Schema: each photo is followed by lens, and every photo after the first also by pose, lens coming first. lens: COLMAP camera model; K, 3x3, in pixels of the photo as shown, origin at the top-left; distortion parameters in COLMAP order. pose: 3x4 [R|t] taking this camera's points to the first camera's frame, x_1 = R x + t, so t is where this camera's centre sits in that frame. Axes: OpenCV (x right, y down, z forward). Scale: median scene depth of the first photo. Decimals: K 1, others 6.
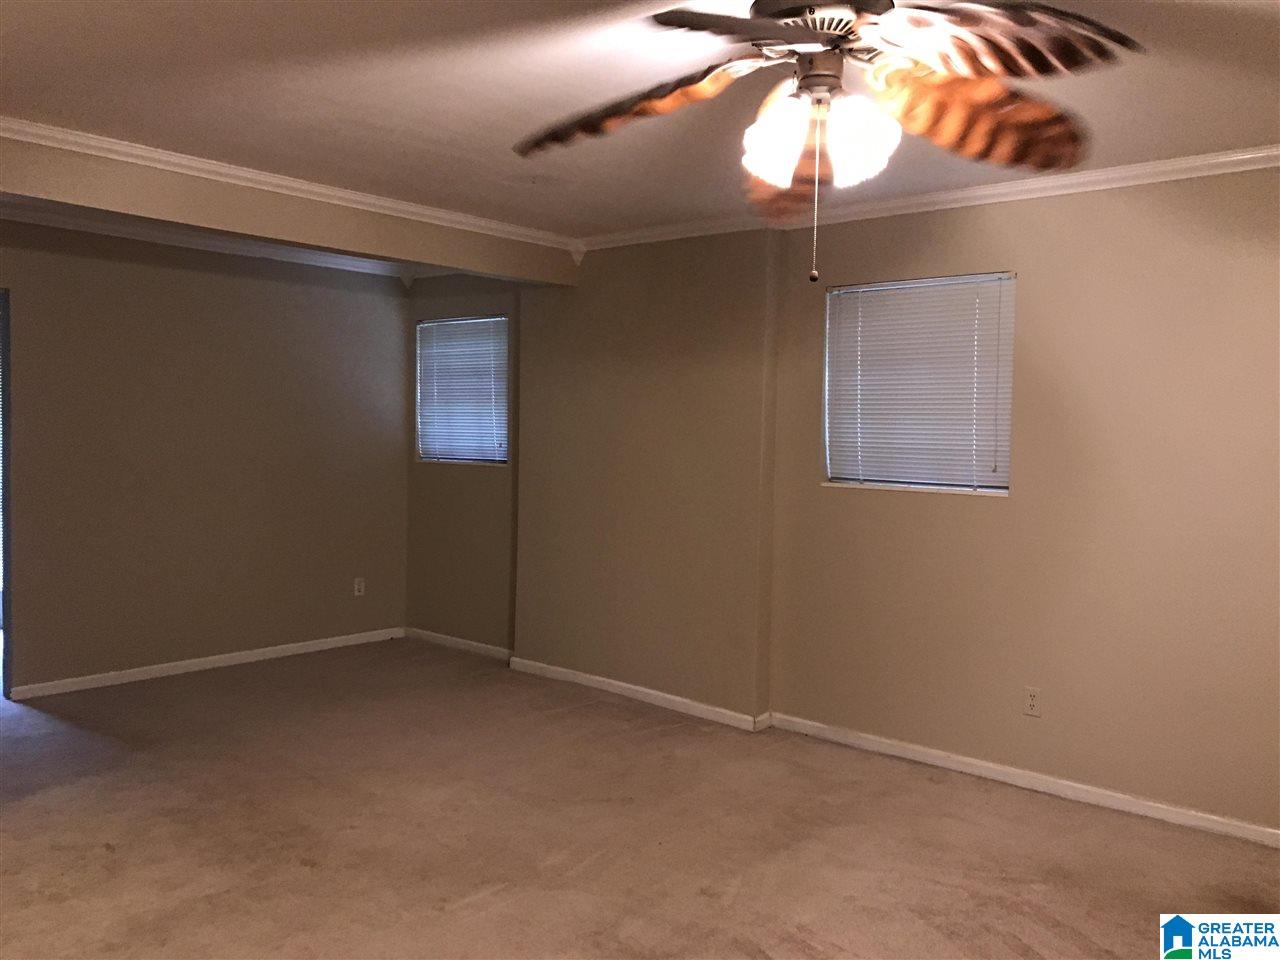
lens RADIAL K [[1040.0, 0, 640.6], [0, 1040.0, 479.6], [0, 0, 1]] dist [0.023205, -0.016098]
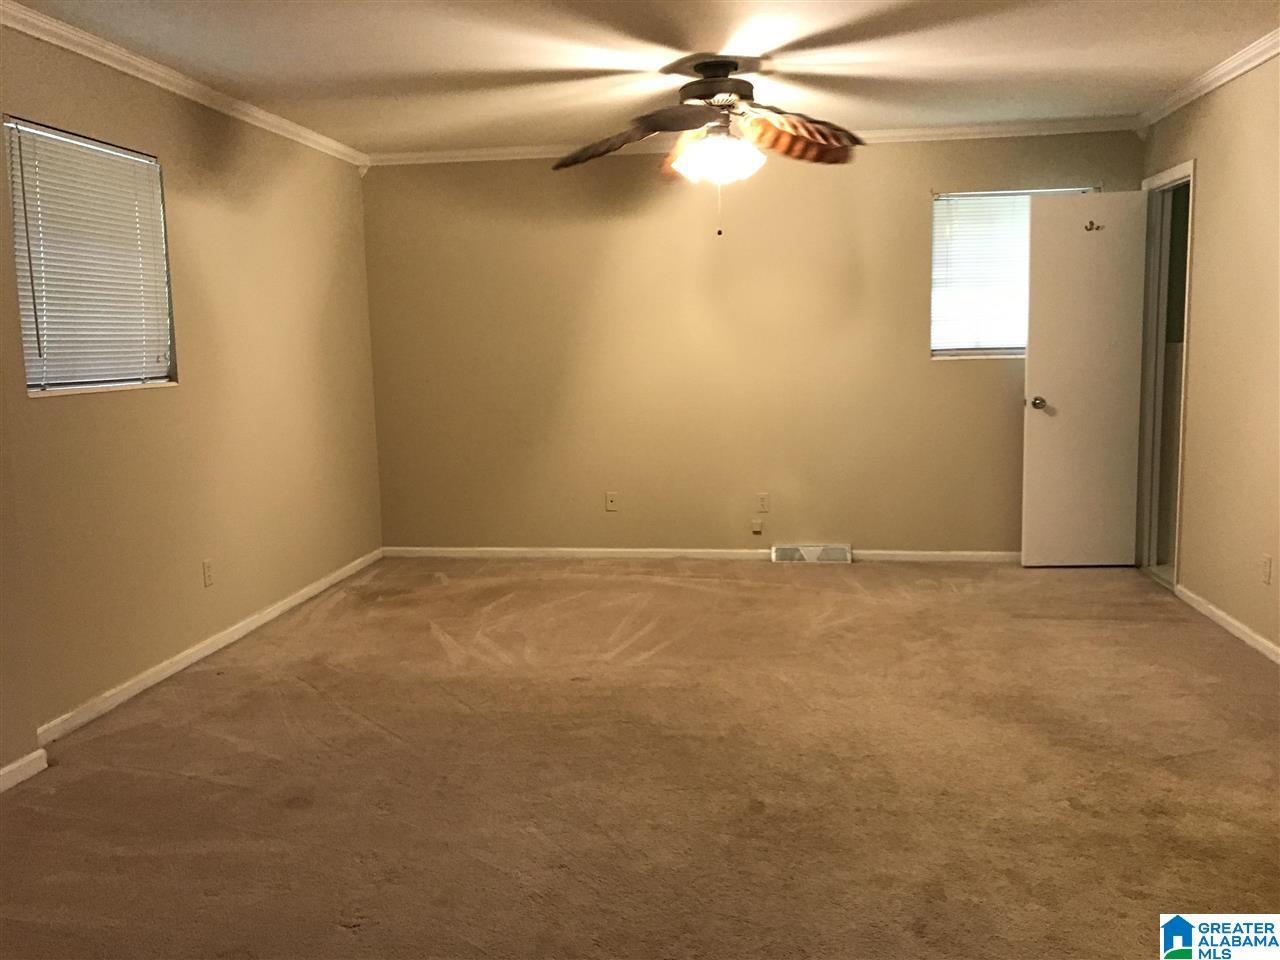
lens RADIAL K [[1040.0, 0, 640.9], [0, 1040.0, 478.6], [0, 0, 1]] dist [0.023205, -0.016098]
pose [[-0.558015, -0.006695, 0.829804, -0.757591], [0.202194, 0.968733, 0.143784, 0.049928], [-0.804821, 0.248015, -0.539214, 1.140932]]
